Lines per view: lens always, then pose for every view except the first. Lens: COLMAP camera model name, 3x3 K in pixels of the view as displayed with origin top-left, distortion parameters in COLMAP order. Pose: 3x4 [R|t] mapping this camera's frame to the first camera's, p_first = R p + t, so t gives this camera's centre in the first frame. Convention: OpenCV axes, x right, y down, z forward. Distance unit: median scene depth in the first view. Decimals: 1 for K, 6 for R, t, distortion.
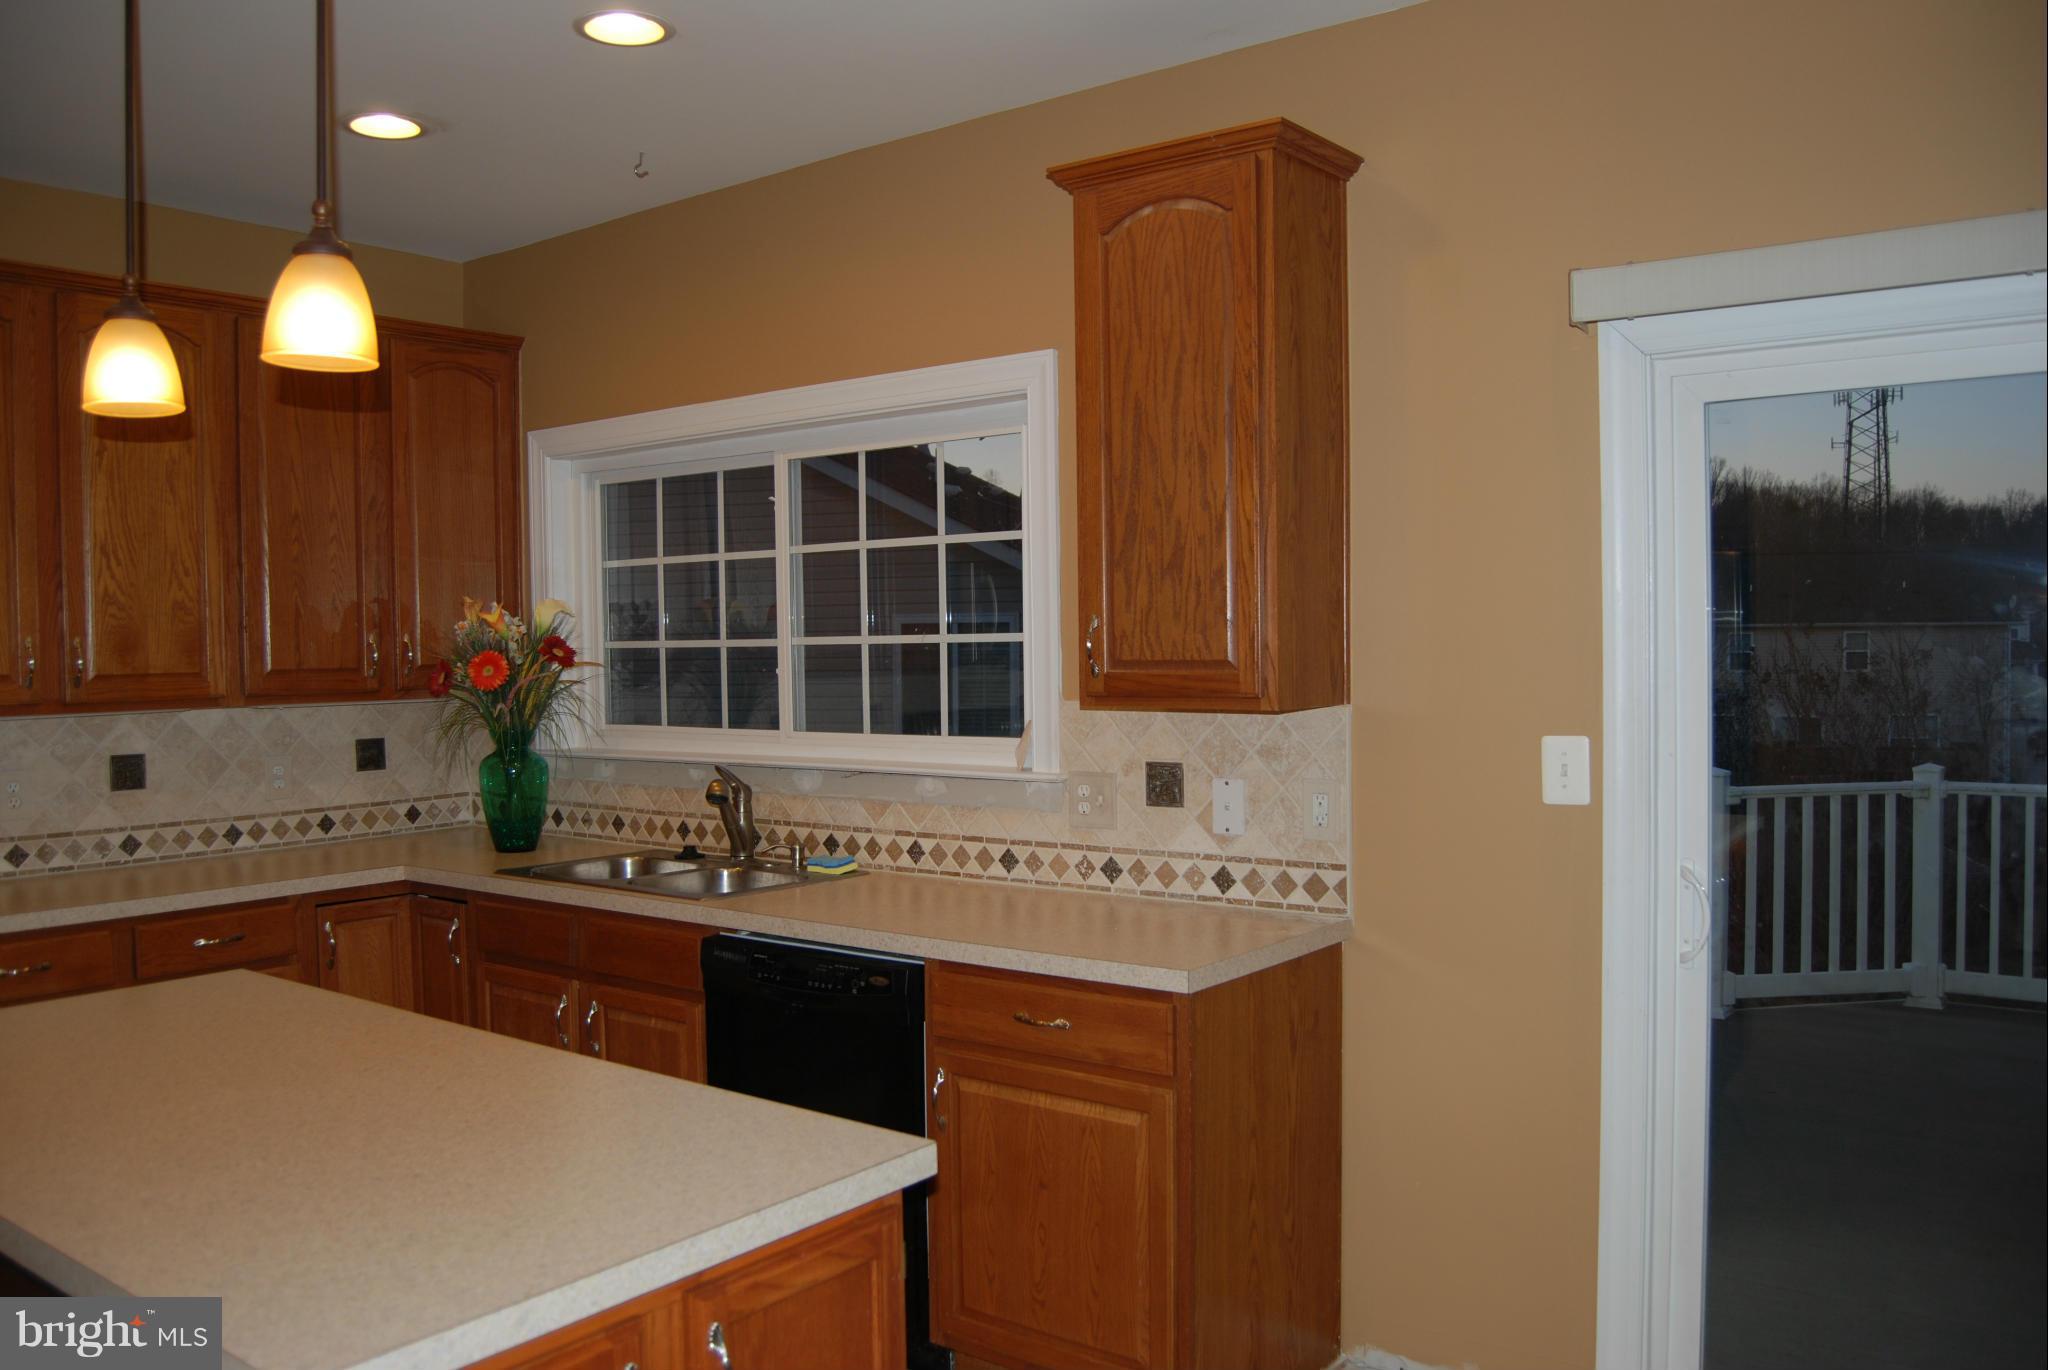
lens RADIAL K [[1609.7, 0, 1022.0], [0, 1609.7, 699.0], [0, 0, 1]] dist [-0.097919, 0.042635]
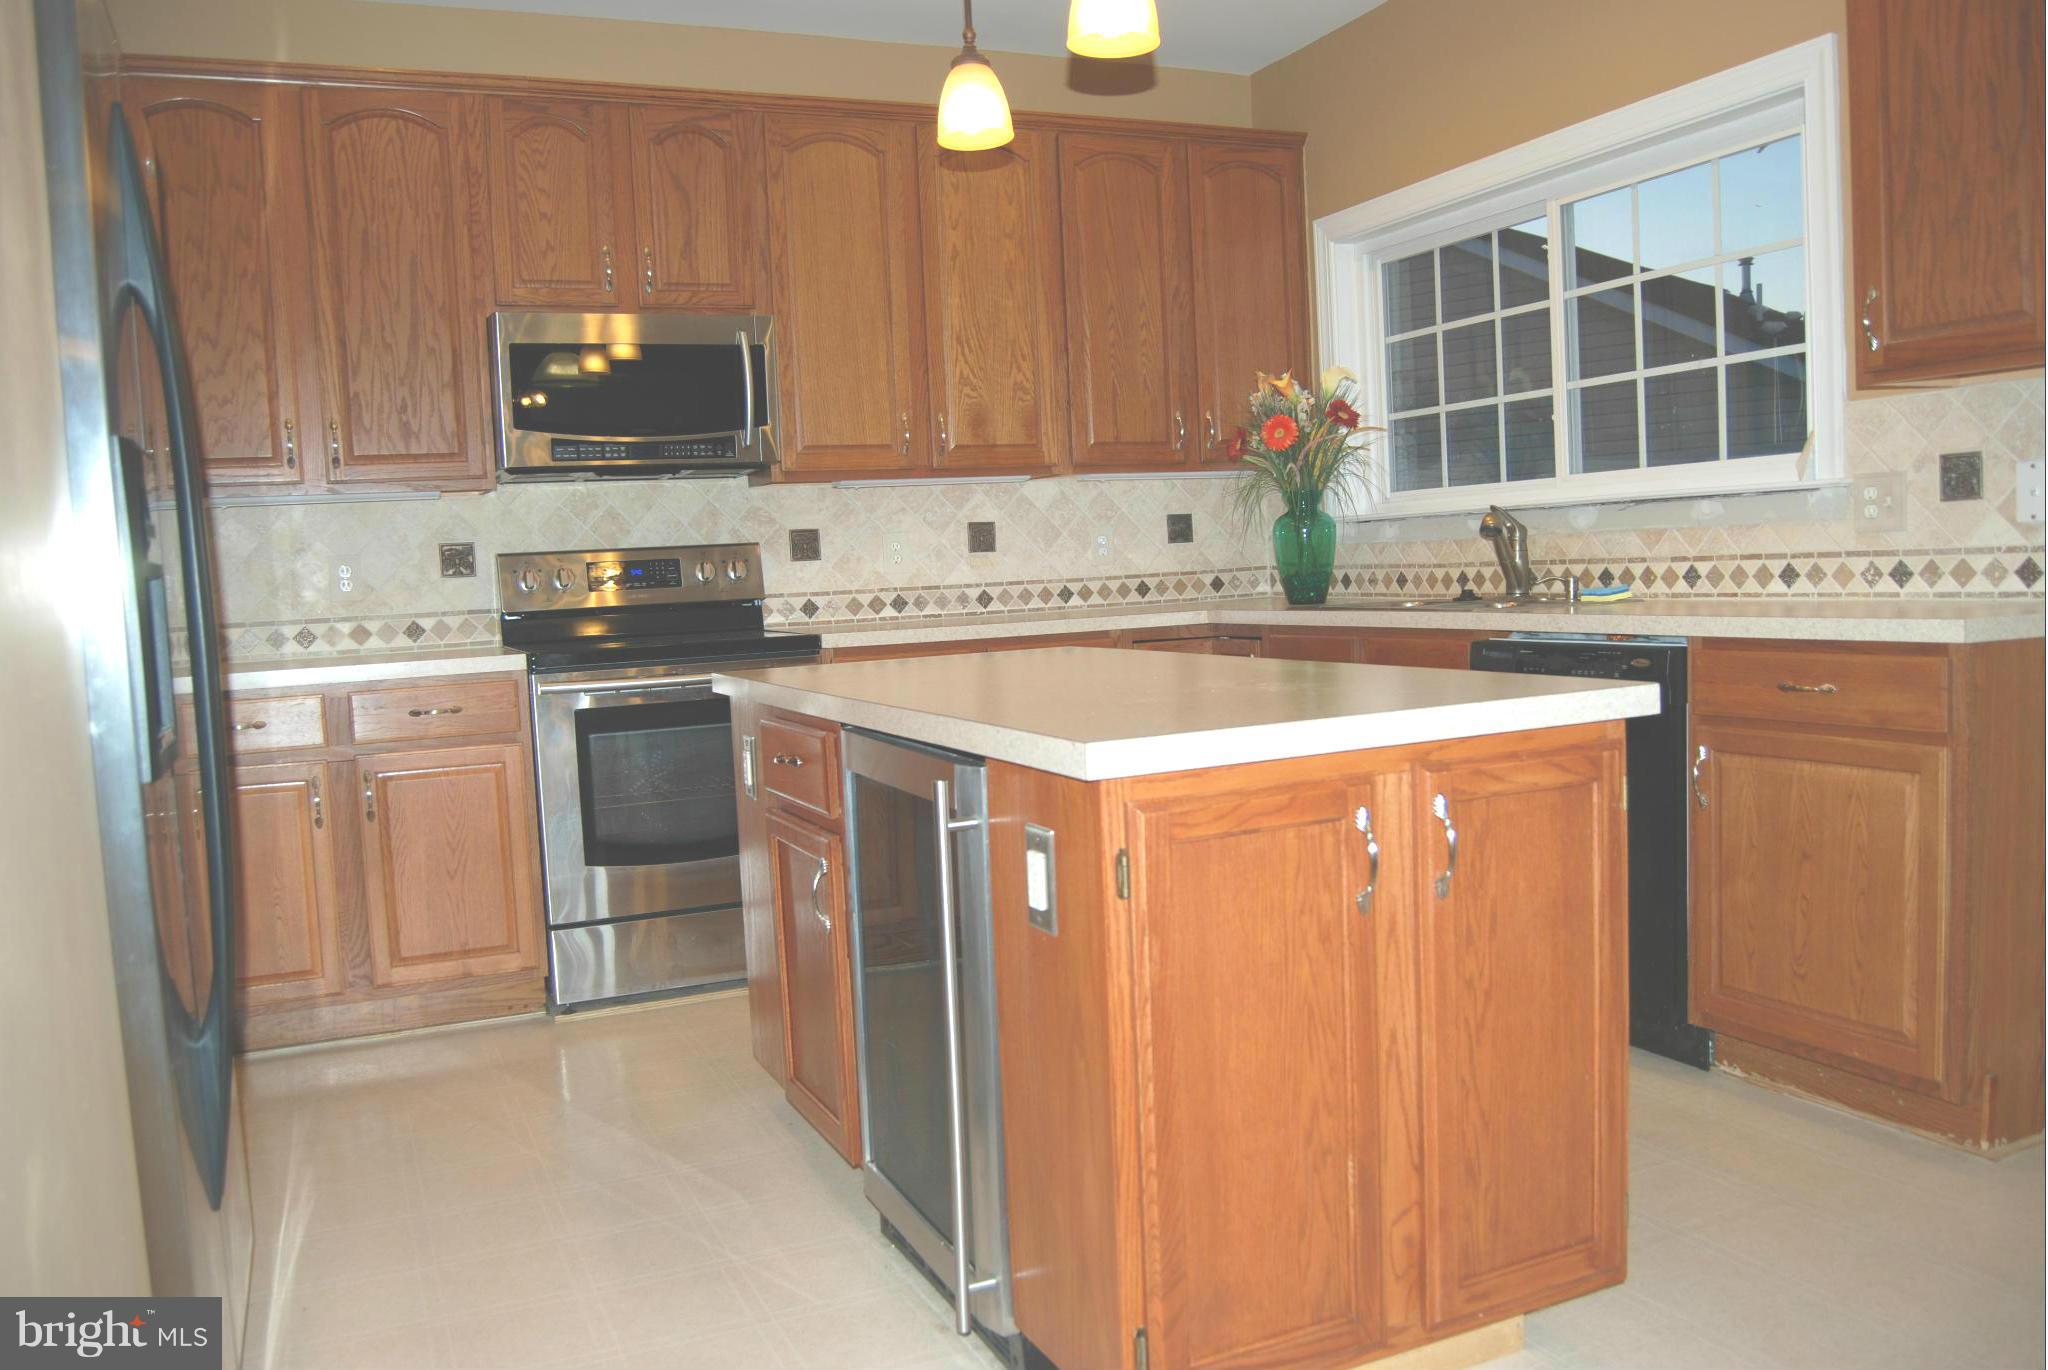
lens RADIAL K [[1609.7, 0, 1022.0], [0, 1609.7, 699.0], [0, 0, 1]] dist [-0.097919, 0.042635]
pose [[0.879224, 0.011085, -0.476279, 0.035454], [0.018932, 0.998127, 0.058179, 0.101963], [0.476031, -0.060169, 0.877367, -0.058748]]
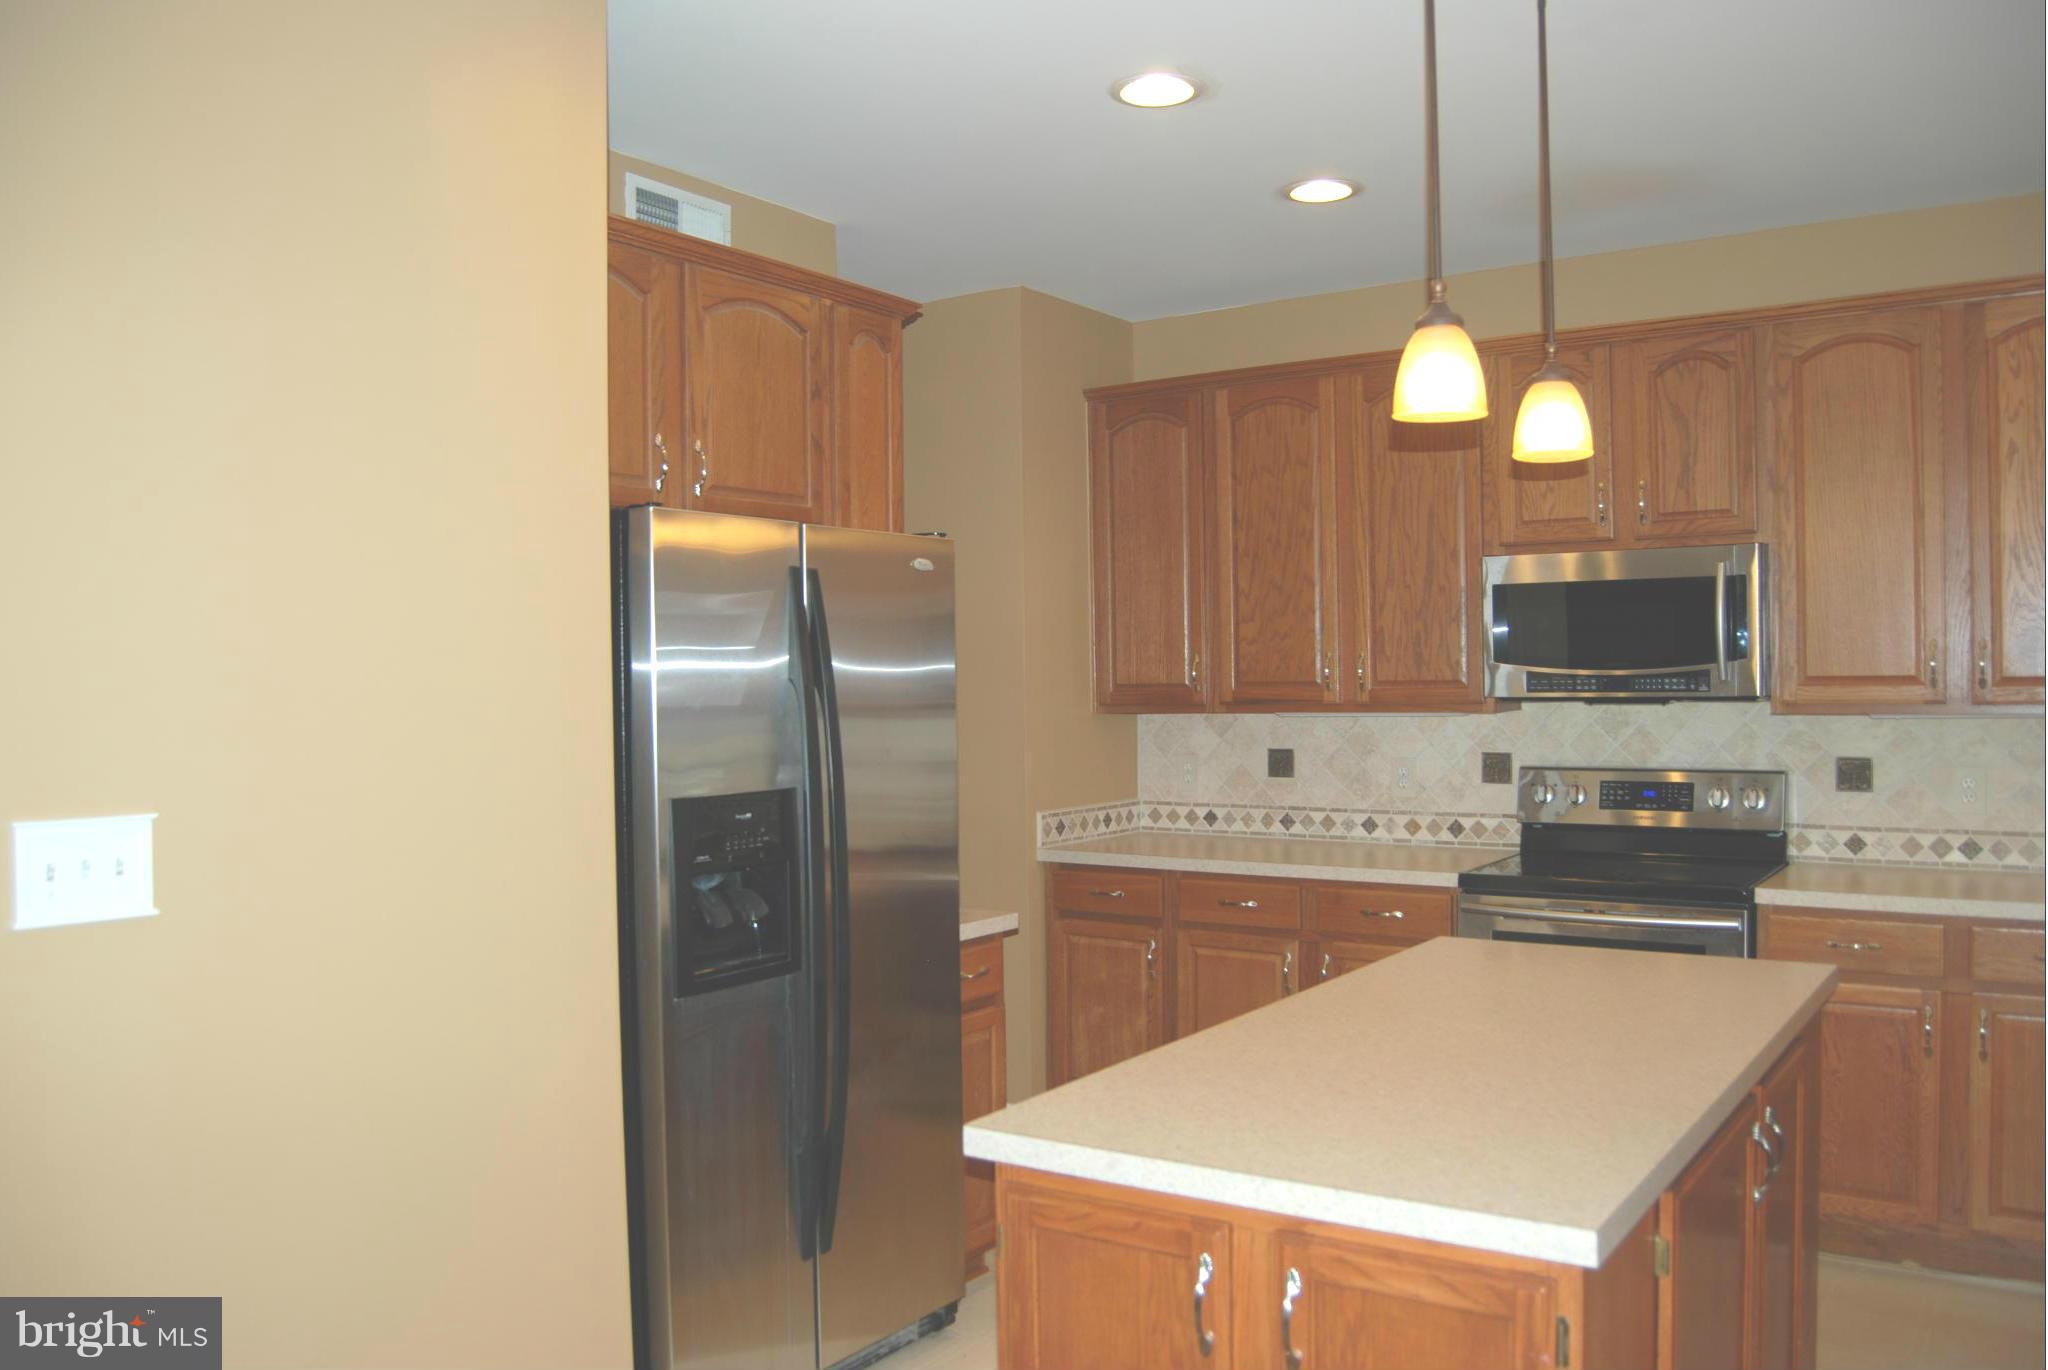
lens RADIAL K [[1609.7, 0, 1022.0], [0, 1609.7, 699.0], [0, 0, 1]] dist [-0.097919, 0.042635]
pose [[0.050842, 0.024665, -0.998402, 0.358093], [-0.022698, 0.999465, 0.023535, -0.009642], [0.998449, 0.021466, 0.051375, 0.300258]]
